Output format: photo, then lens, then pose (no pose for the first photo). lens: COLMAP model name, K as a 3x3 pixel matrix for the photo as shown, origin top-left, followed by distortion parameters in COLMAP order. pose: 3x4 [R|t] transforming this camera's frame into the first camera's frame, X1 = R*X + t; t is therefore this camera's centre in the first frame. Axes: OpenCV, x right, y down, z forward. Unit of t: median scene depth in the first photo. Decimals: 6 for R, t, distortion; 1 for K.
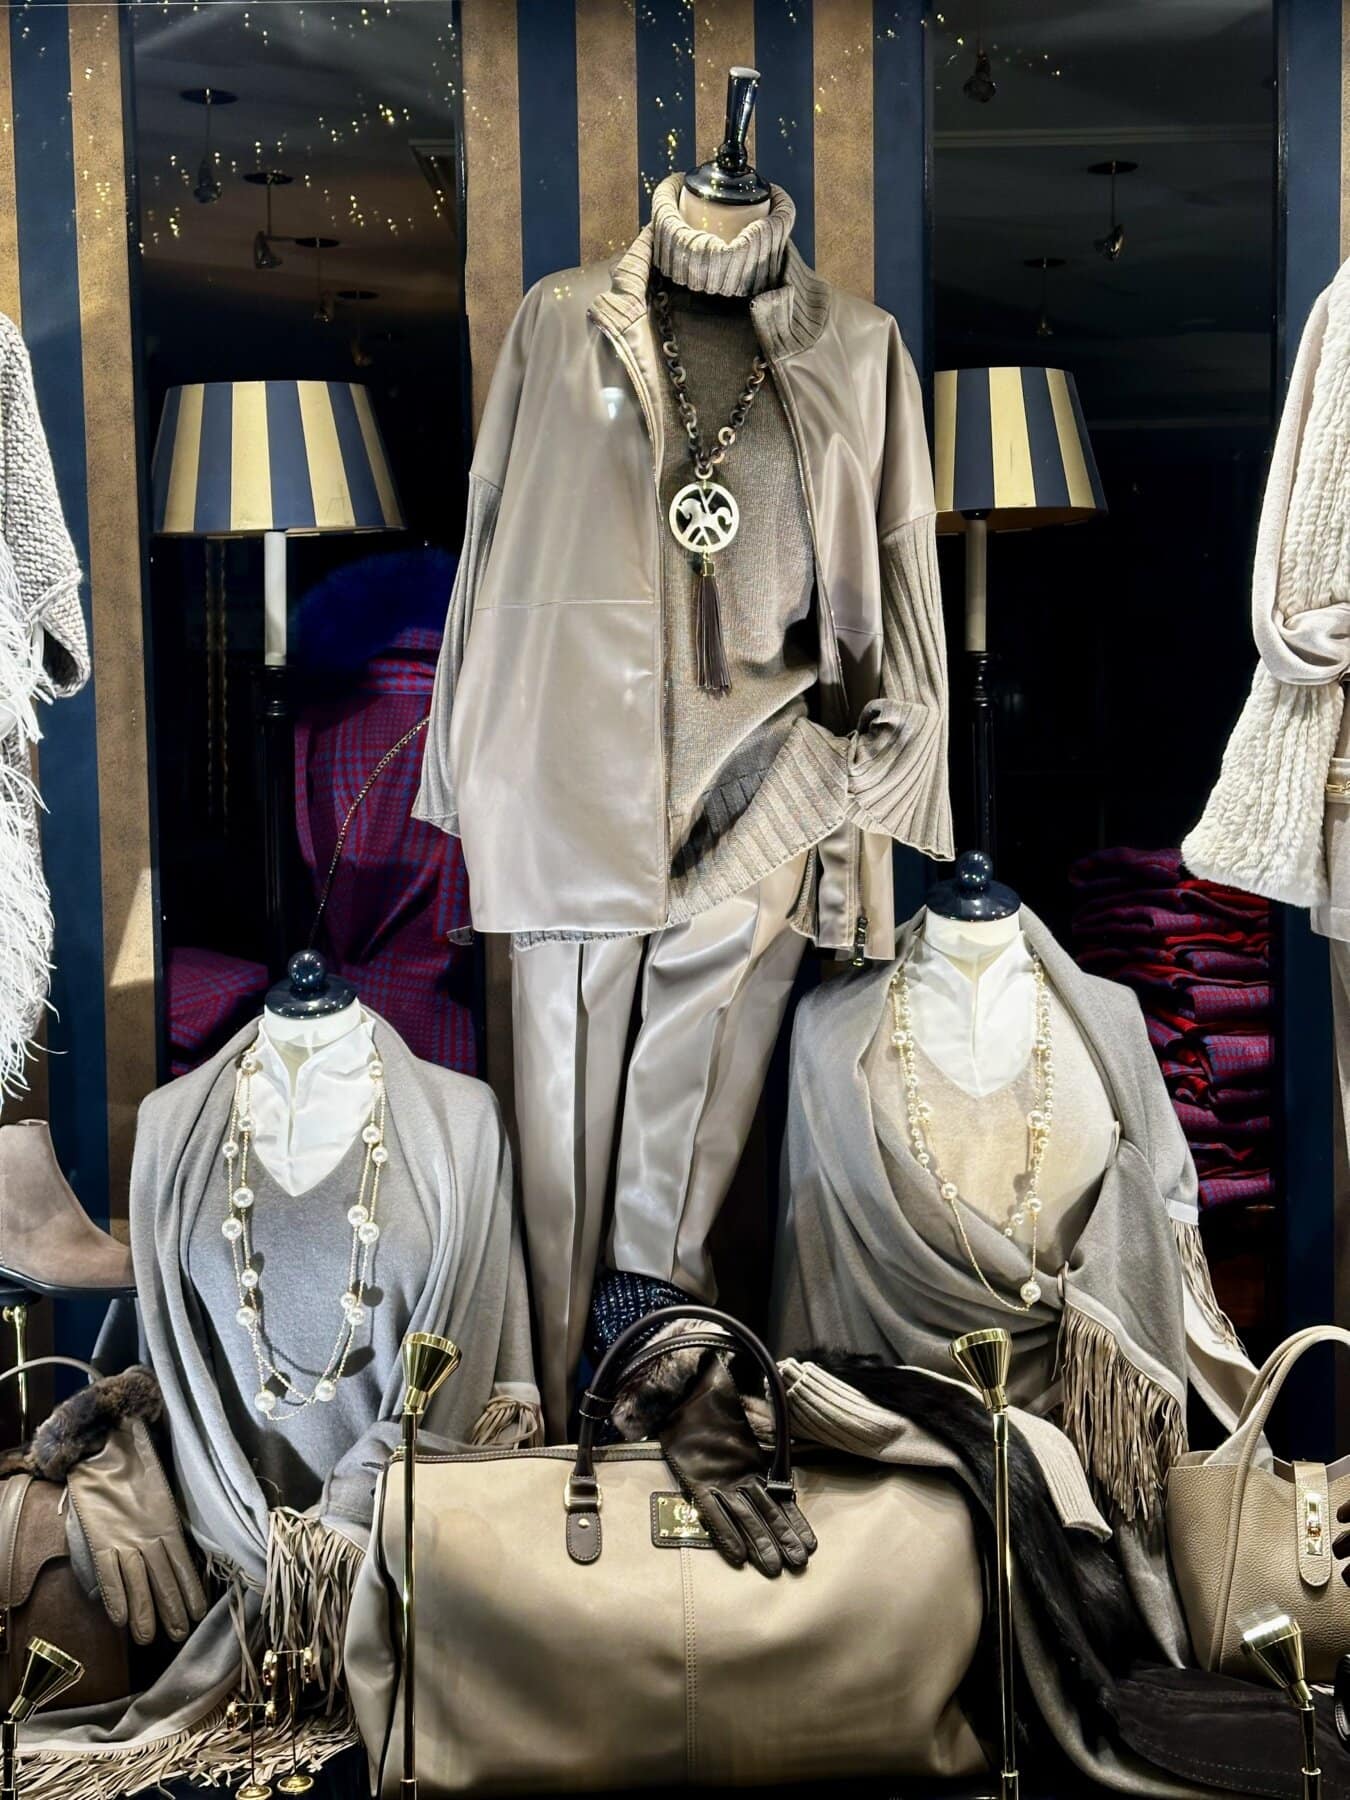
lens RADIAL K [[2502.1, 0, 692.0], [0, 2502.1, 911.0], [0, 0, 1]] dist [0.190155, -0.337901]
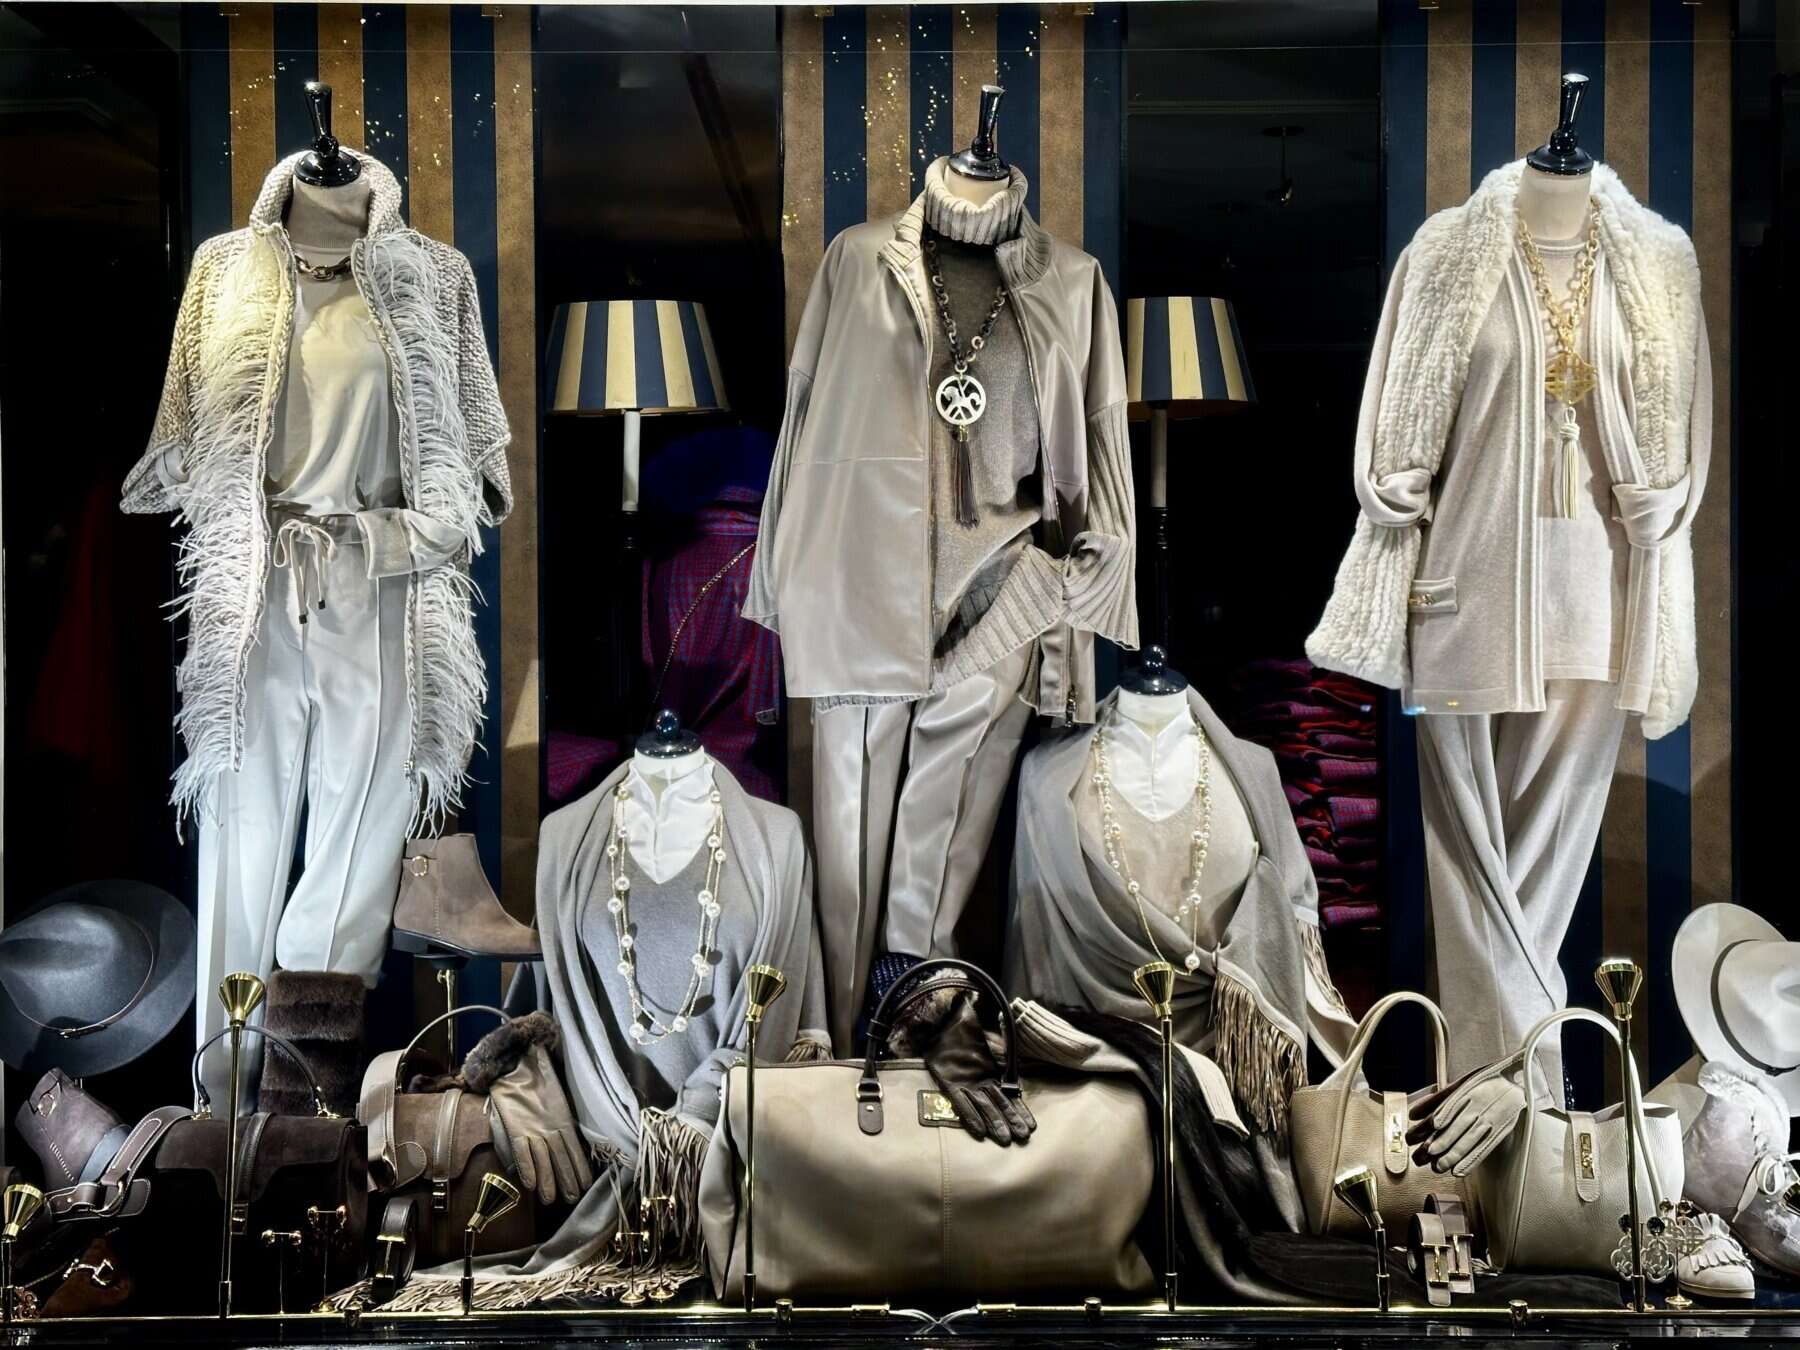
lens RADIAL K [[2502.1, 0, 901.4], [0, 2502.1, 669.6], [0, 0, 1]] dist [0.190155, -0.337901]
pose [[0.999919, 0.012427, 0.002649, -0.029528], [-0.012240, 0.998005, -0.061942, 0.078209], [-0.003414, 0.061905, 0.998076, -0.373716]]
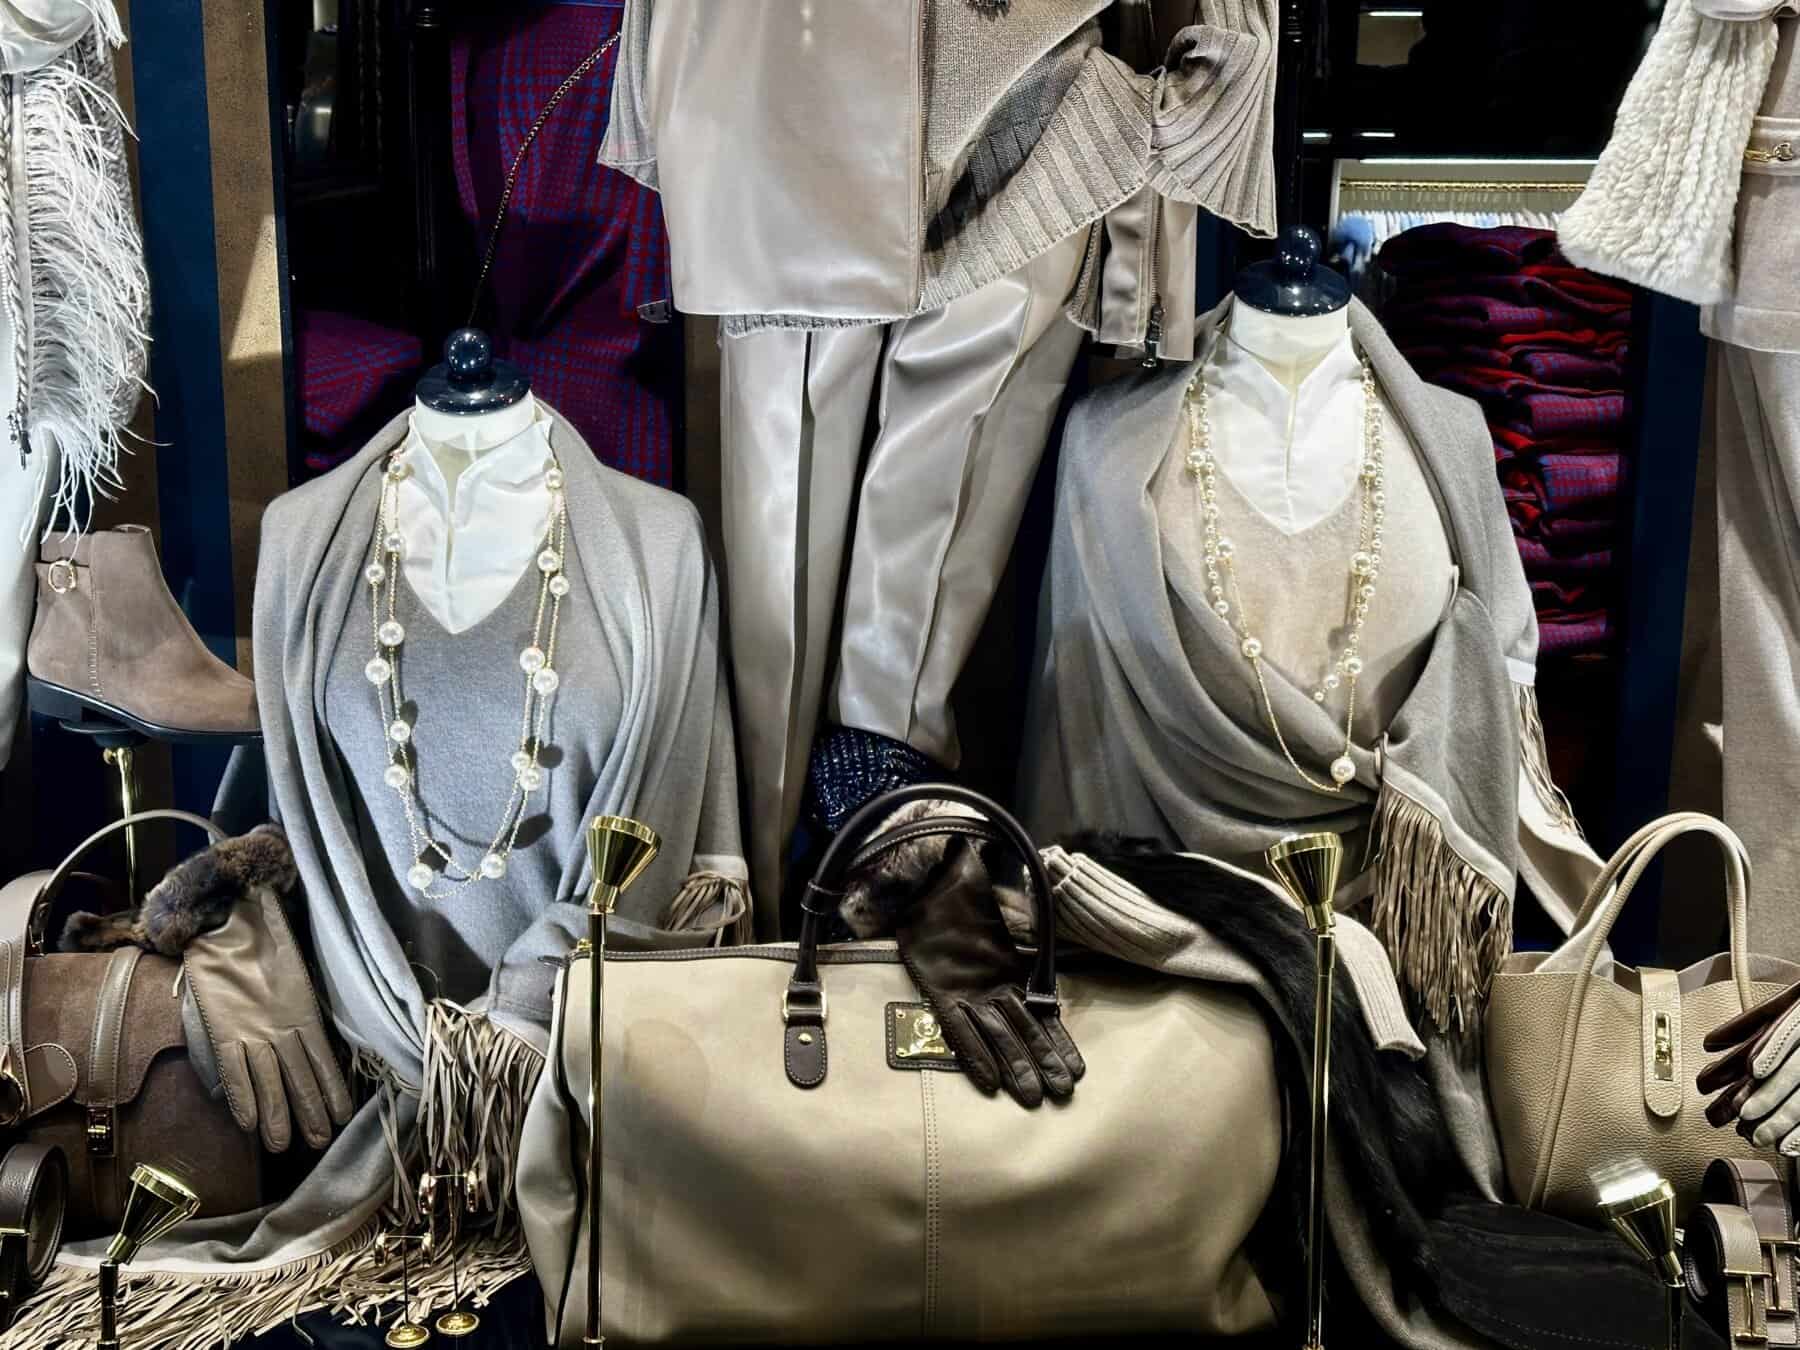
lens RADIAL K [[2502.1, 0, 901.4], [0, 2502.1, 669.6], [0, 0, 1]] dist [0.190155, -0.337901]
pose [[0.999506, 0.025009, 0.019012, -0.027463], [-0.027697, 0.987113, 0.157612, -0.007891], [-0.014825, -0.158061, 0.987318, 0.185485]]
